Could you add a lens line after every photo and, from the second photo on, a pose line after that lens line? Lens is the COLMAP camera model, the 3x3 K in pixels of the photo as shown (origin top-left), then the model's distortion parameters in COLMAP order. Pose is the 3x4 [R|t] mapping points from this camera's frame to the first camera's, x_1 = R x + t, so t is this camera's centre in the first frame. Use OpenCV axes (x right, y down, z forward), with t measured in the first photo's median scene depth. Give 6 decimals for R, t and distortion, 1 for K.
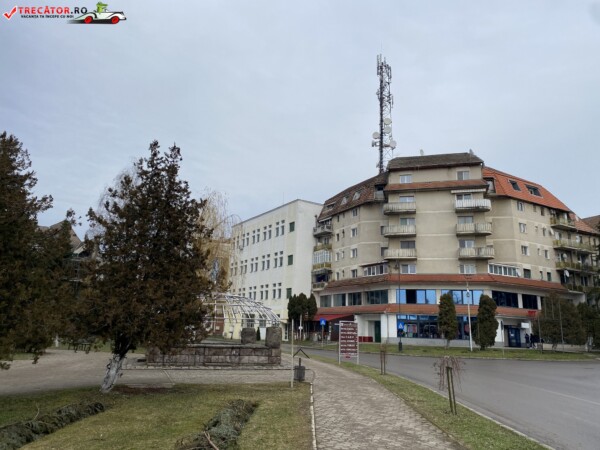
lens RADIAL K [[450.9, 0, 300.0], [0, 450.9, 225.0], [0, 0, 1]] dist [0.091845, -0.152372]
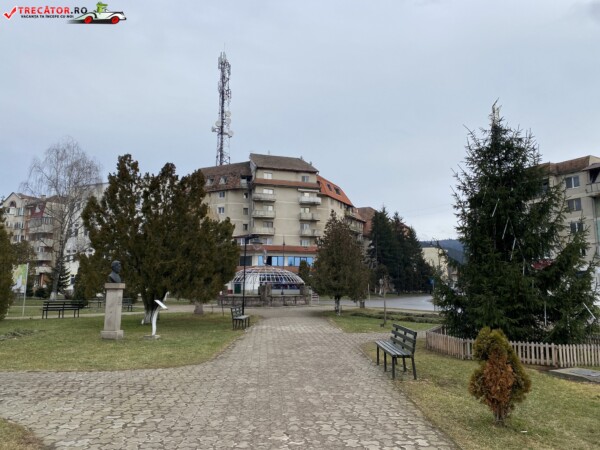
lens RADIAL K [[450.9, 0, 300.0], [0, 450.9, 225.0], [0, 0, 1]] dist [0.091845, -0.152372]
pose [[0.846280, 0.049385, 0.530444, -0.409486], [-0.102343, 0.992219, 0.070902, -0.062065], [-0.522815, -0.114290, 0.844750, -0.225726]]
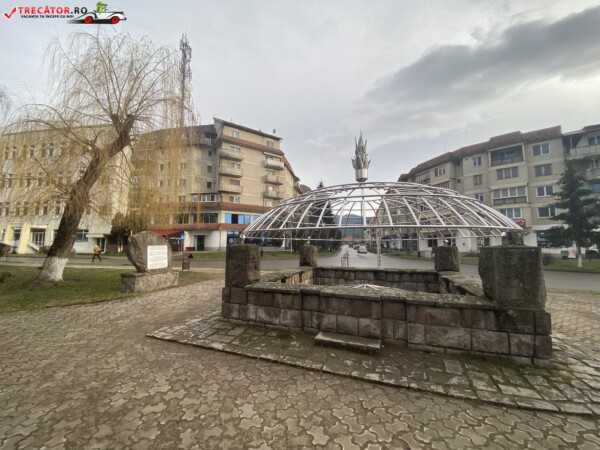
lens RADIAL K [[242.3, 0, 302.2], [0, 242.3, 227.2], [0, 0, 1]] dist [0.001184, -0.012635]
pose [[0.640847, 0.029179, 0.767114, -0.193523], [-0.160175, 0.982366, 0.096443, 0.072340], [-0.750772, -0.184678, 0.634220, 0.336453]]
